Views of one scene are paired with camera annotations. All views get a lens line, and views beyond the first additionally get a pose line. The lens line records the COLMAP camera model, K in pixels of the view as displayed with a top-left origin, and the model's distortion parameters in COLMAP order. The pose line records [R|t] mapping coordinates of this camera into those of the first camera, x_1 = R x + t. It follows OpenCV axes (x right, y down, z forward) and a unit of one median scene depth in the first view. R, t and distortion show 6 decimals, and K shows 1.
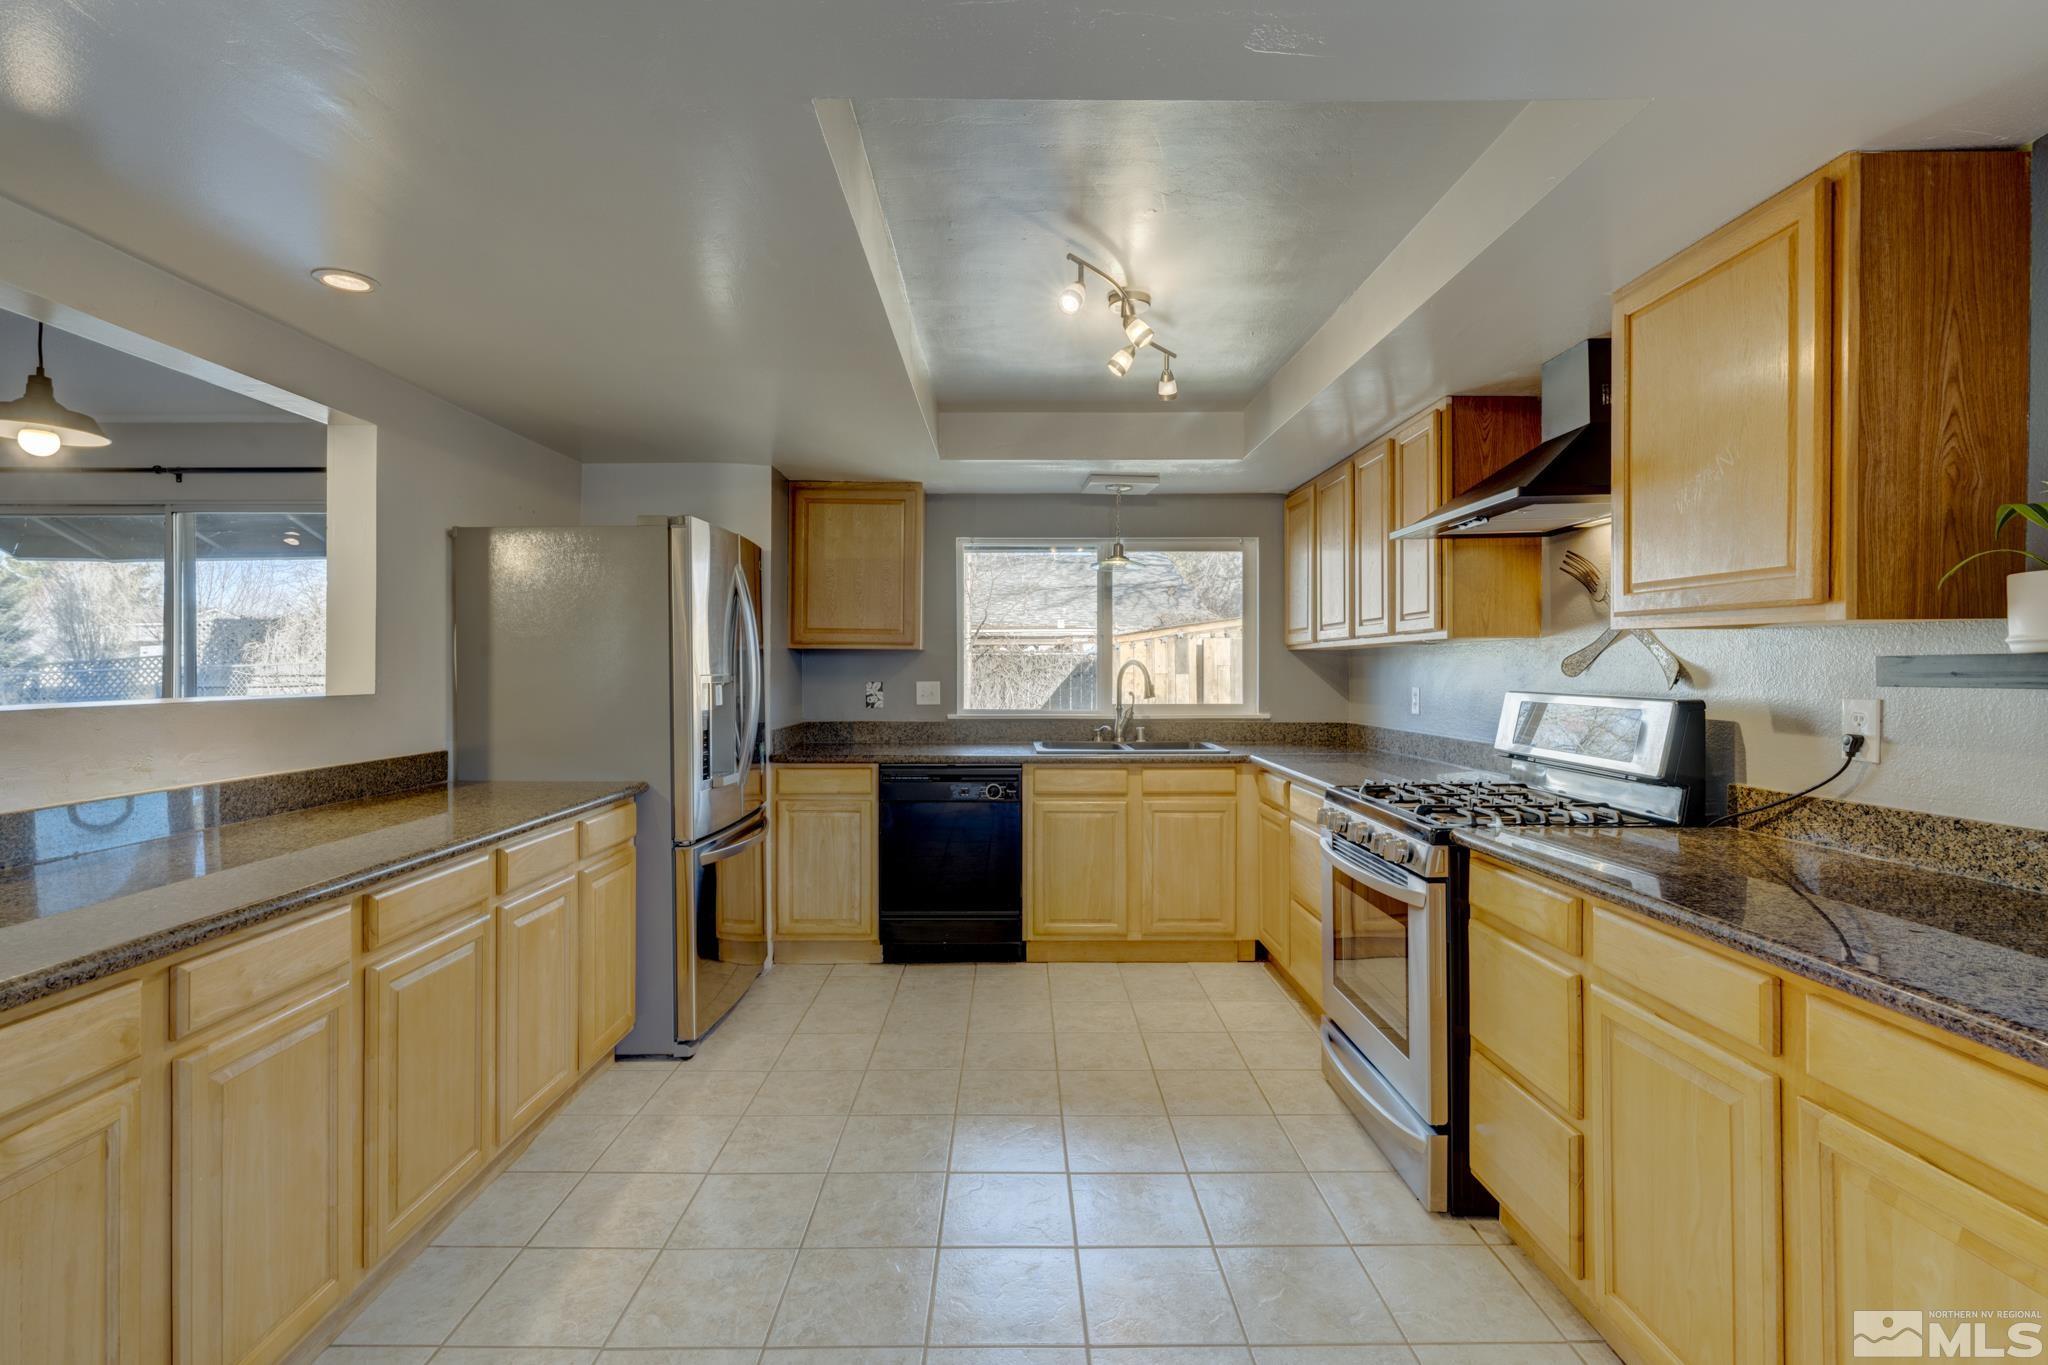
lens RADIAL K [[970.7, 0, 1014.4], [0, 970.7, 669.7], [0, 0, 1]] dist [-0.001862, 0.000282]
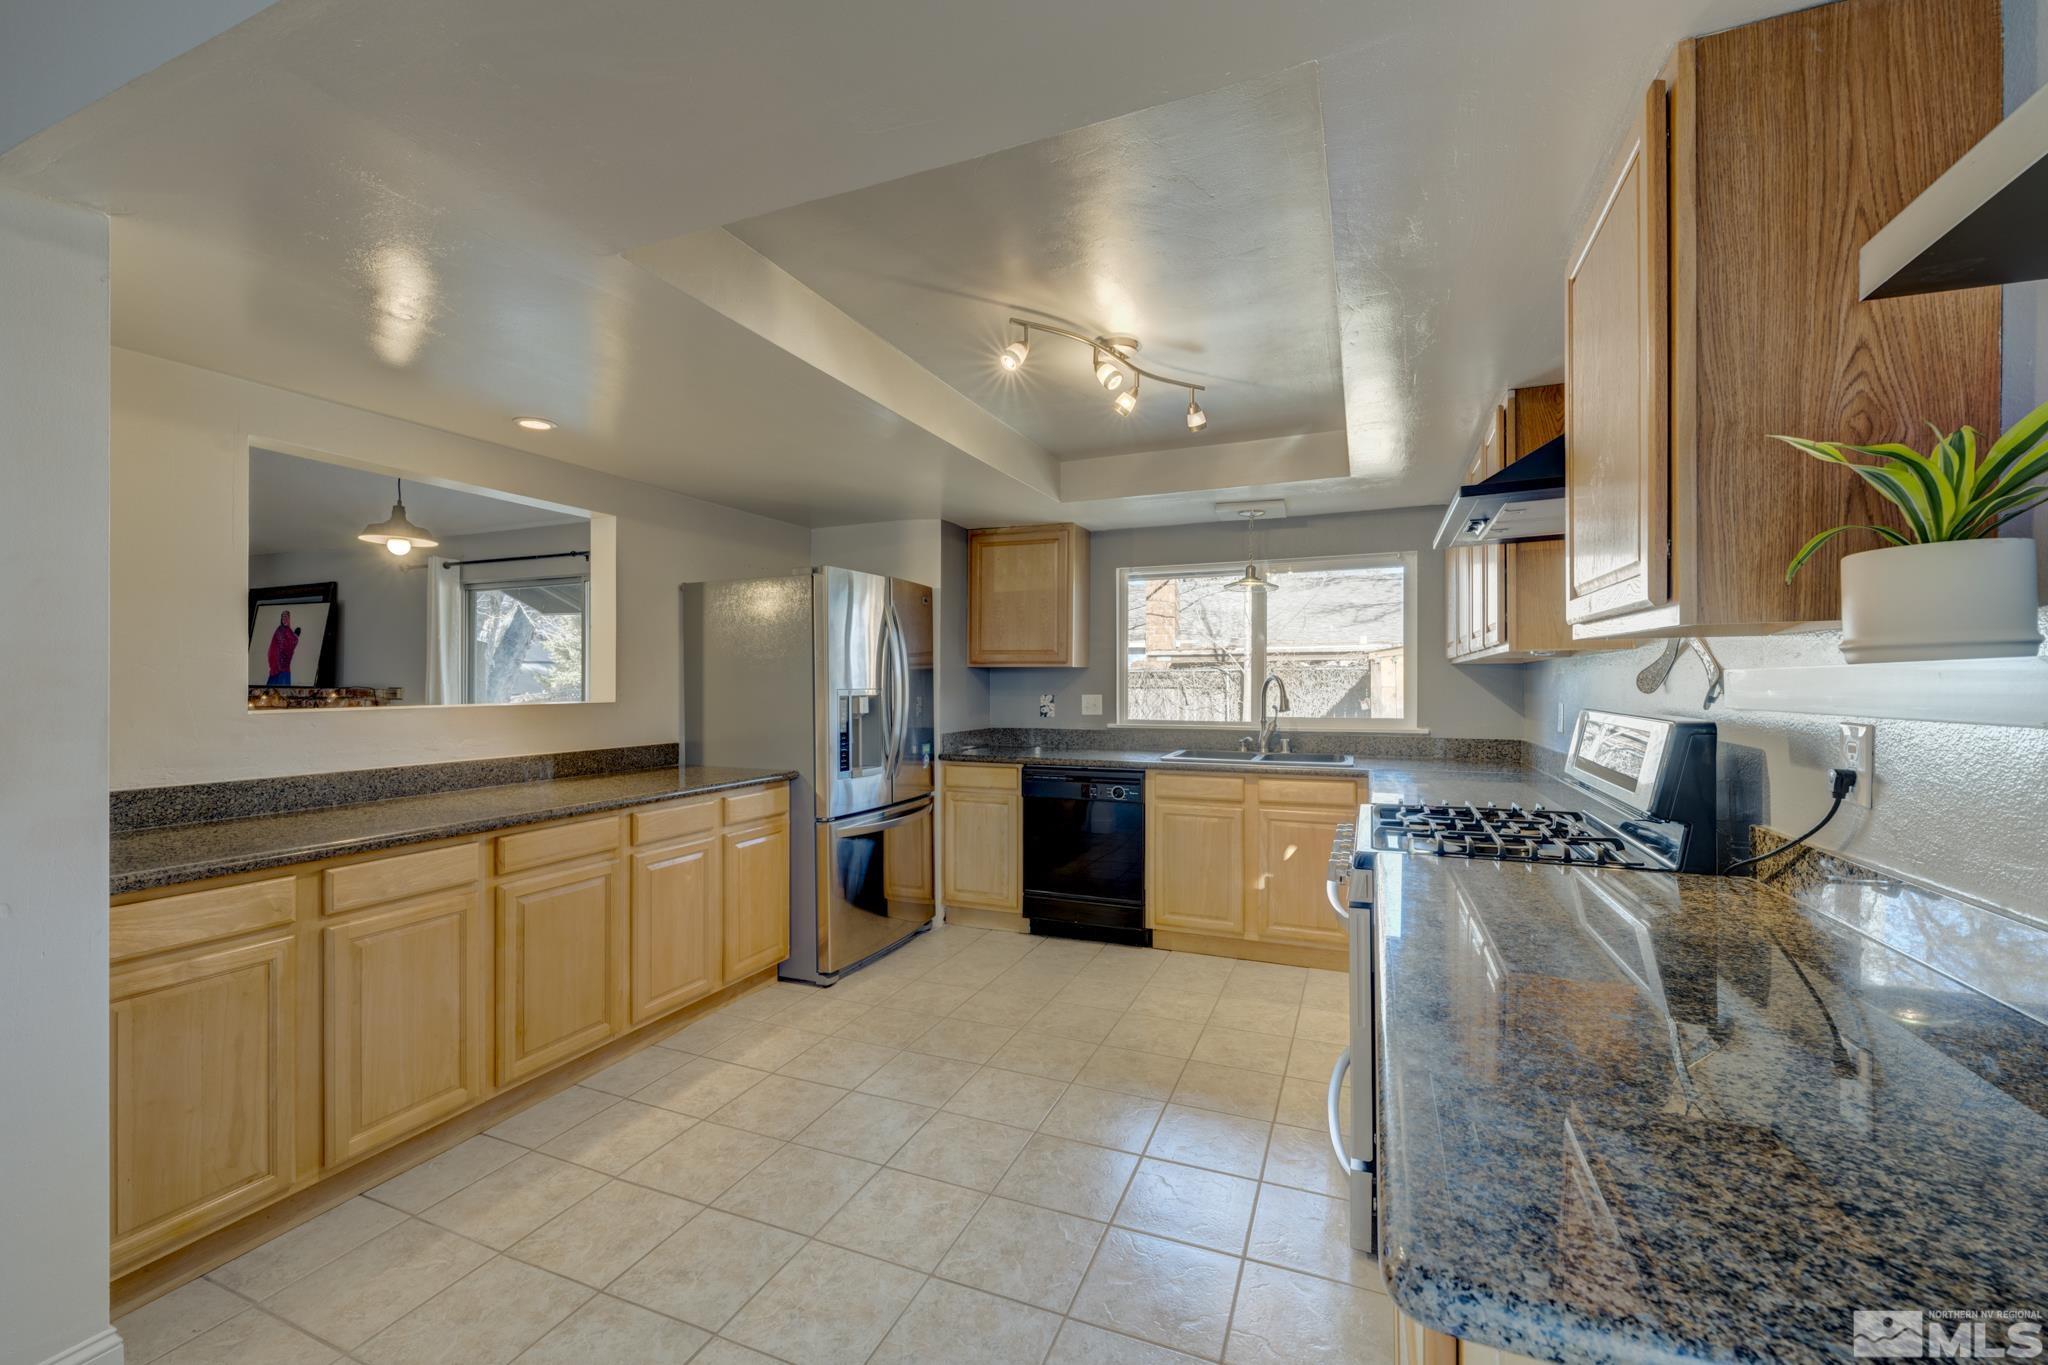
lens RADIAL K [[836.1, 0, 989.9], [0, 836.1, 684.4], [0, 0, 1]] dist [-0.000461, -0.000073]
pose [[0.917393, -0.000833, -0.397983, 0.272757], [0.001349, 0.999999, 0.001016, -0.001621], [0.397981, -0.001469, 0.917392, 0.061193]]
